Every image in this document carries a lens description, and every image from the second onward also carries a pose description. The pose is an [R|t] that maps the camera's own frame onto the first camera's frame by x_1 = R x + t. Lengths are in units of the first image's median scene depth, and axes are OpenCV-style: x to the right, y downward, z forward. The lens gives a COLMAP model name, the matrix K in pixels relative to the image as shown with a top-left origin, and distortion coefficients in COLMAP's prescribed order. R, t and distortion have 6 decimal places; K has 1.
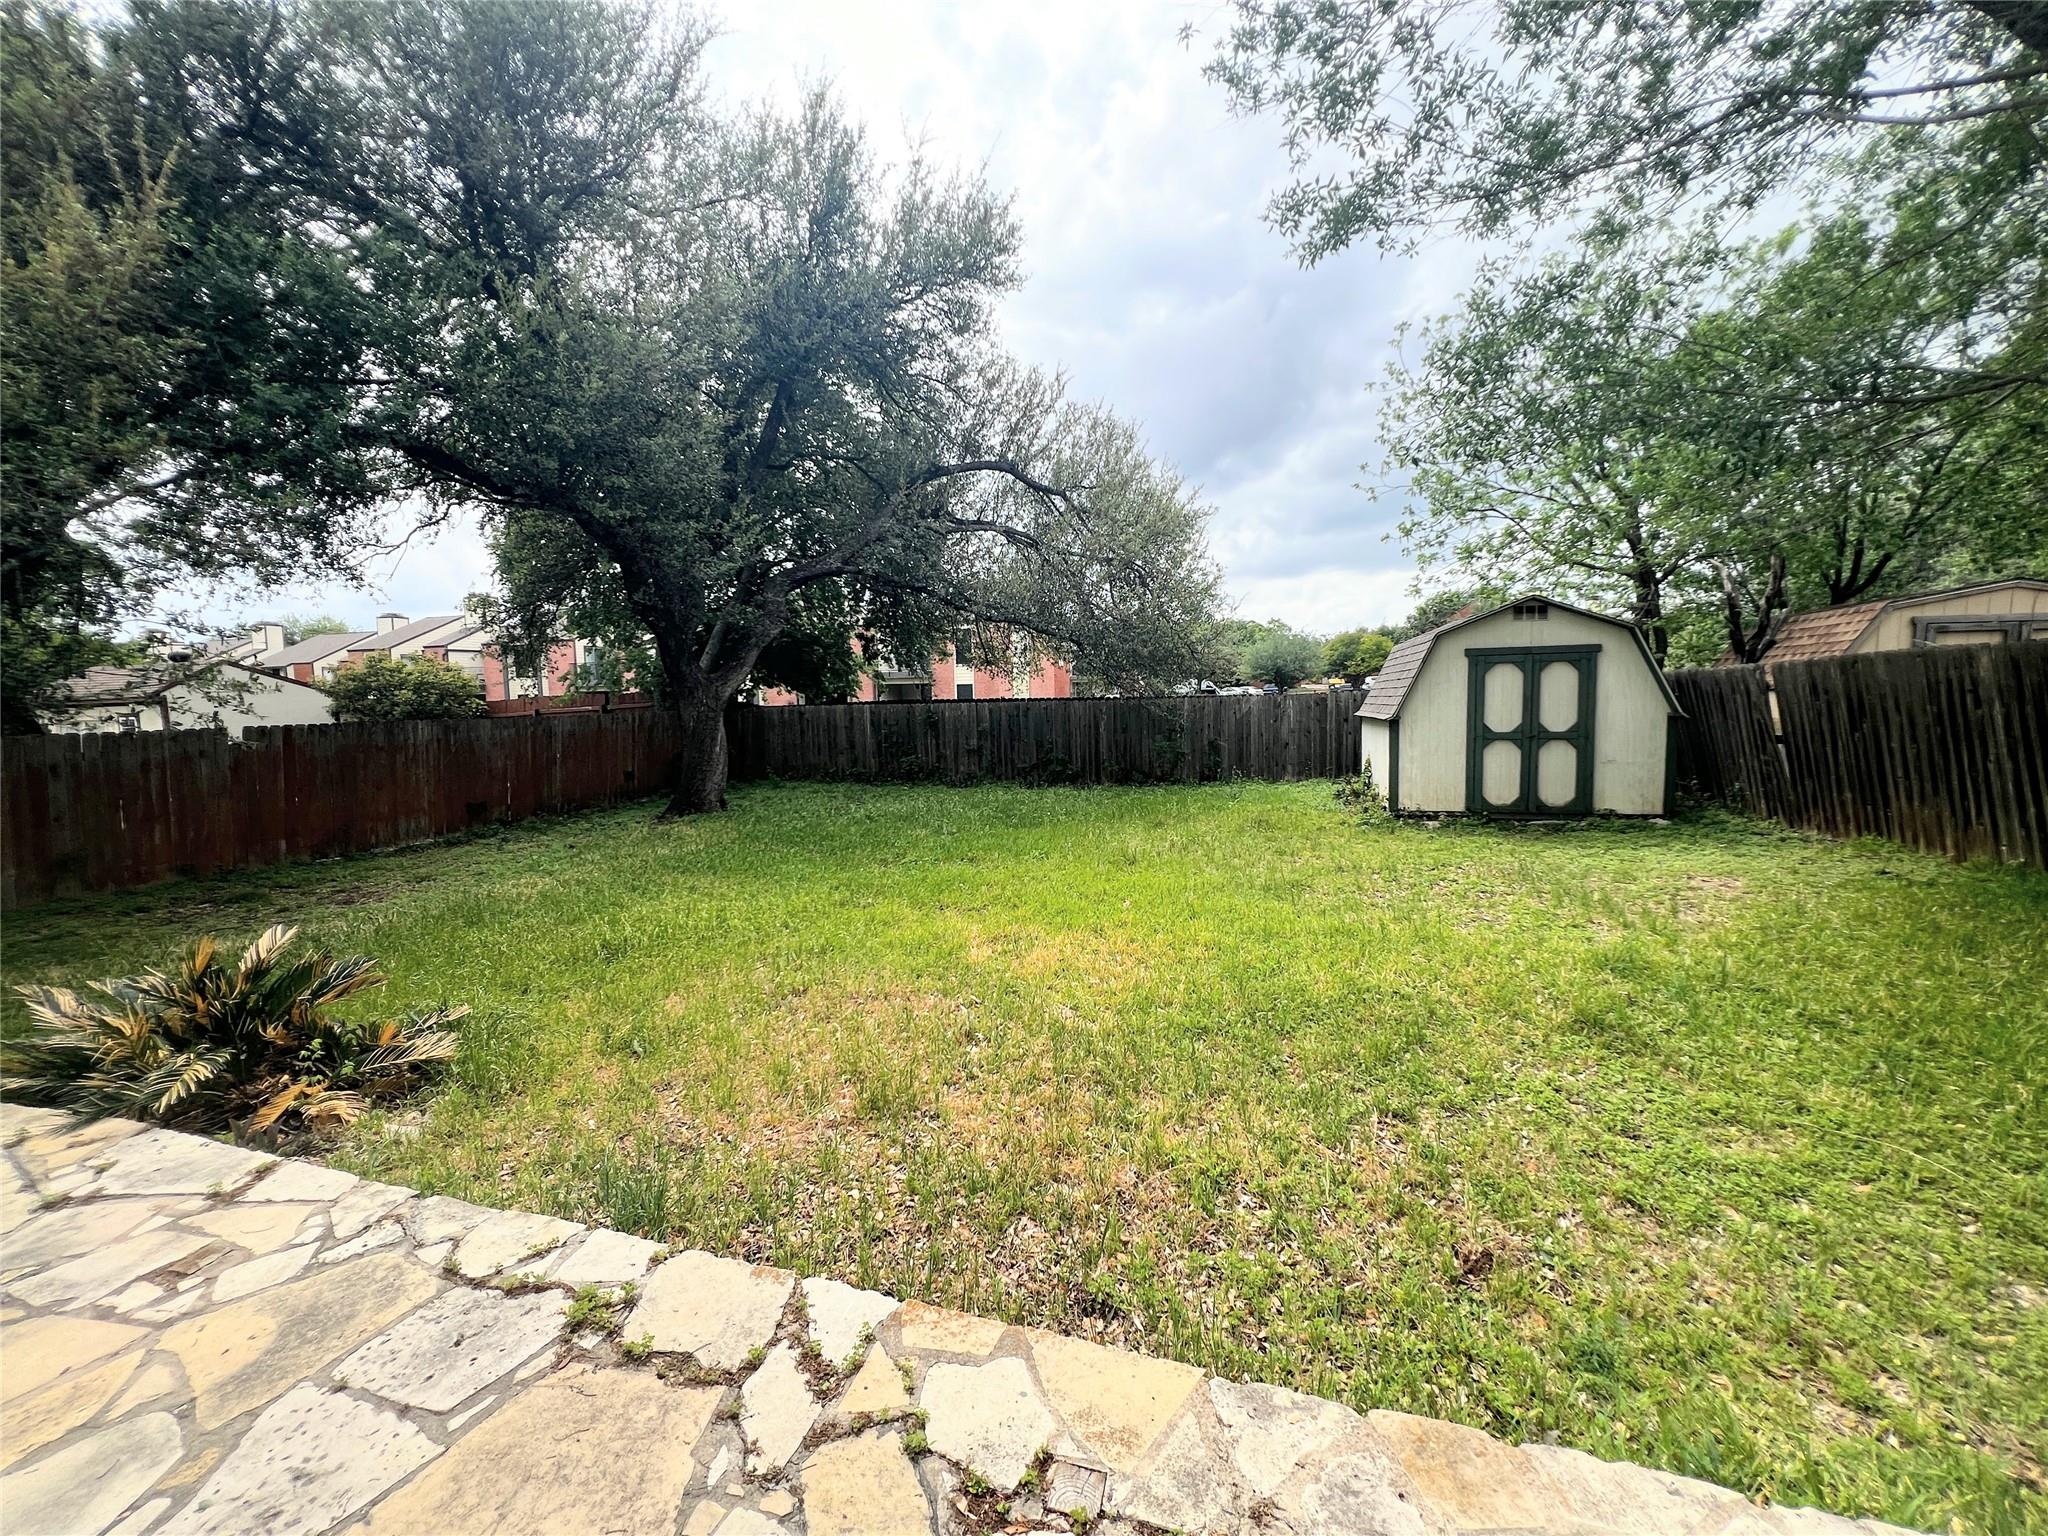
lens RADIAL K [[824.1, 0, 1025.4], [0, 824.1, 769.0], [0, 0, 1]] dist [-0.000299, 0.000180]
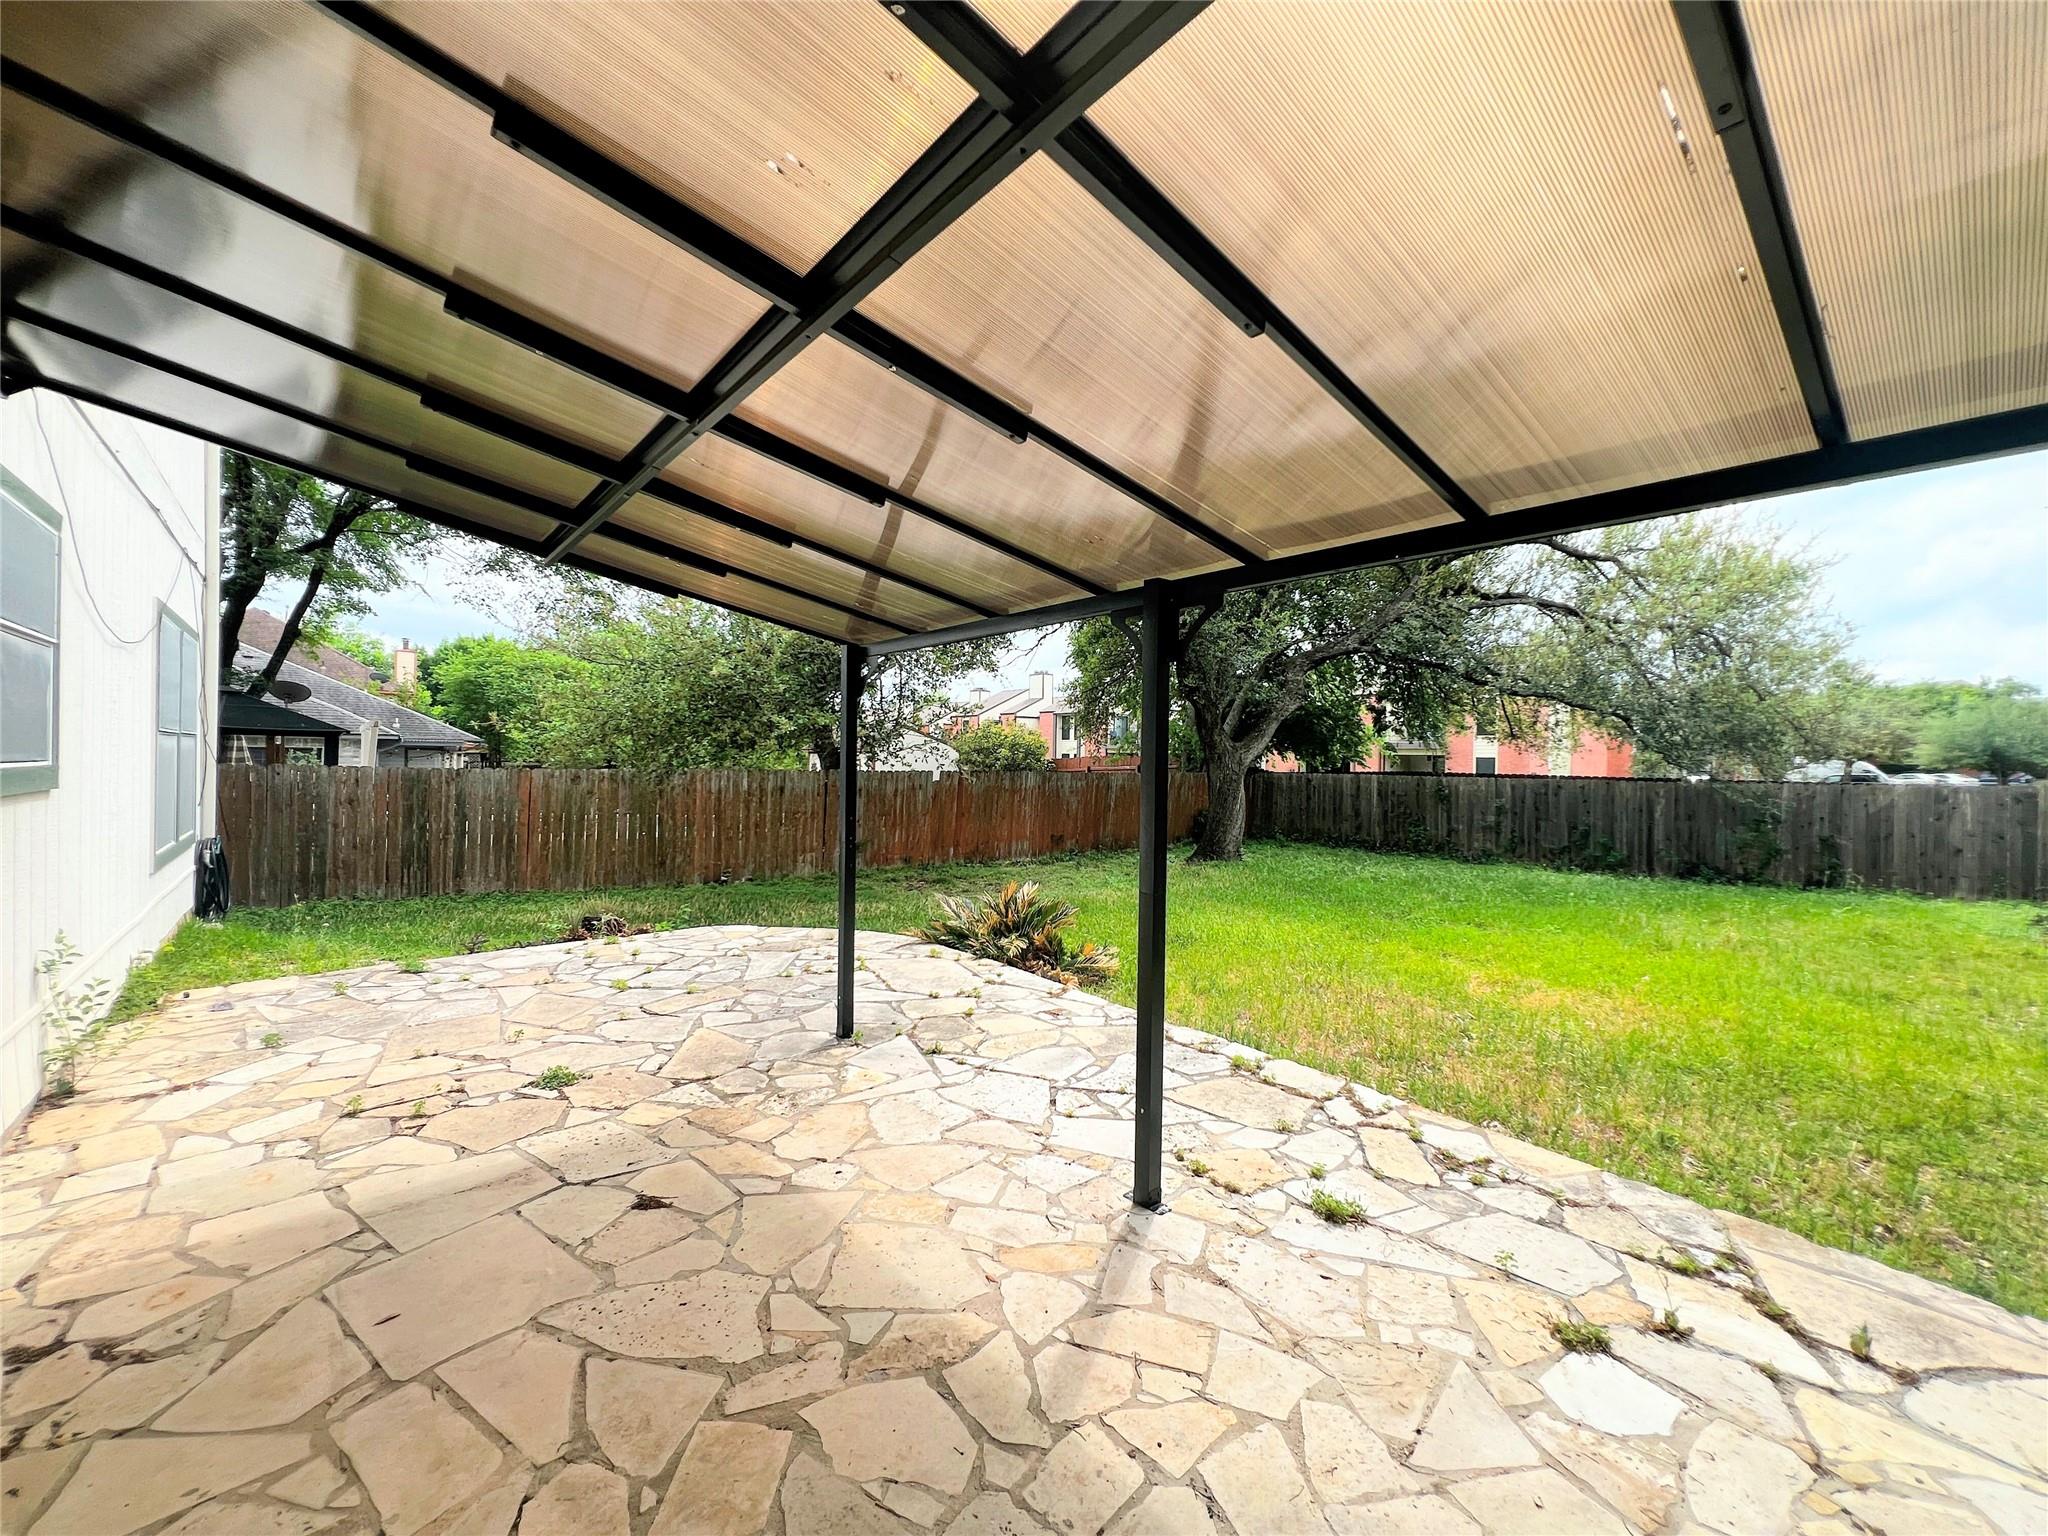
lens RADIAL K [[824.1, 0, 1020.7], [0, 824.1, 761.6], [0, 0, 1]] dist [-0.000299, 0.000180]
pose [[0.831054, 0.035884, -0.555033, 0.013186], [-0.085217, 0.994349, -0.063309, 0.009690], [0.549625, 0.099911, 0.829415, -0.115227]]
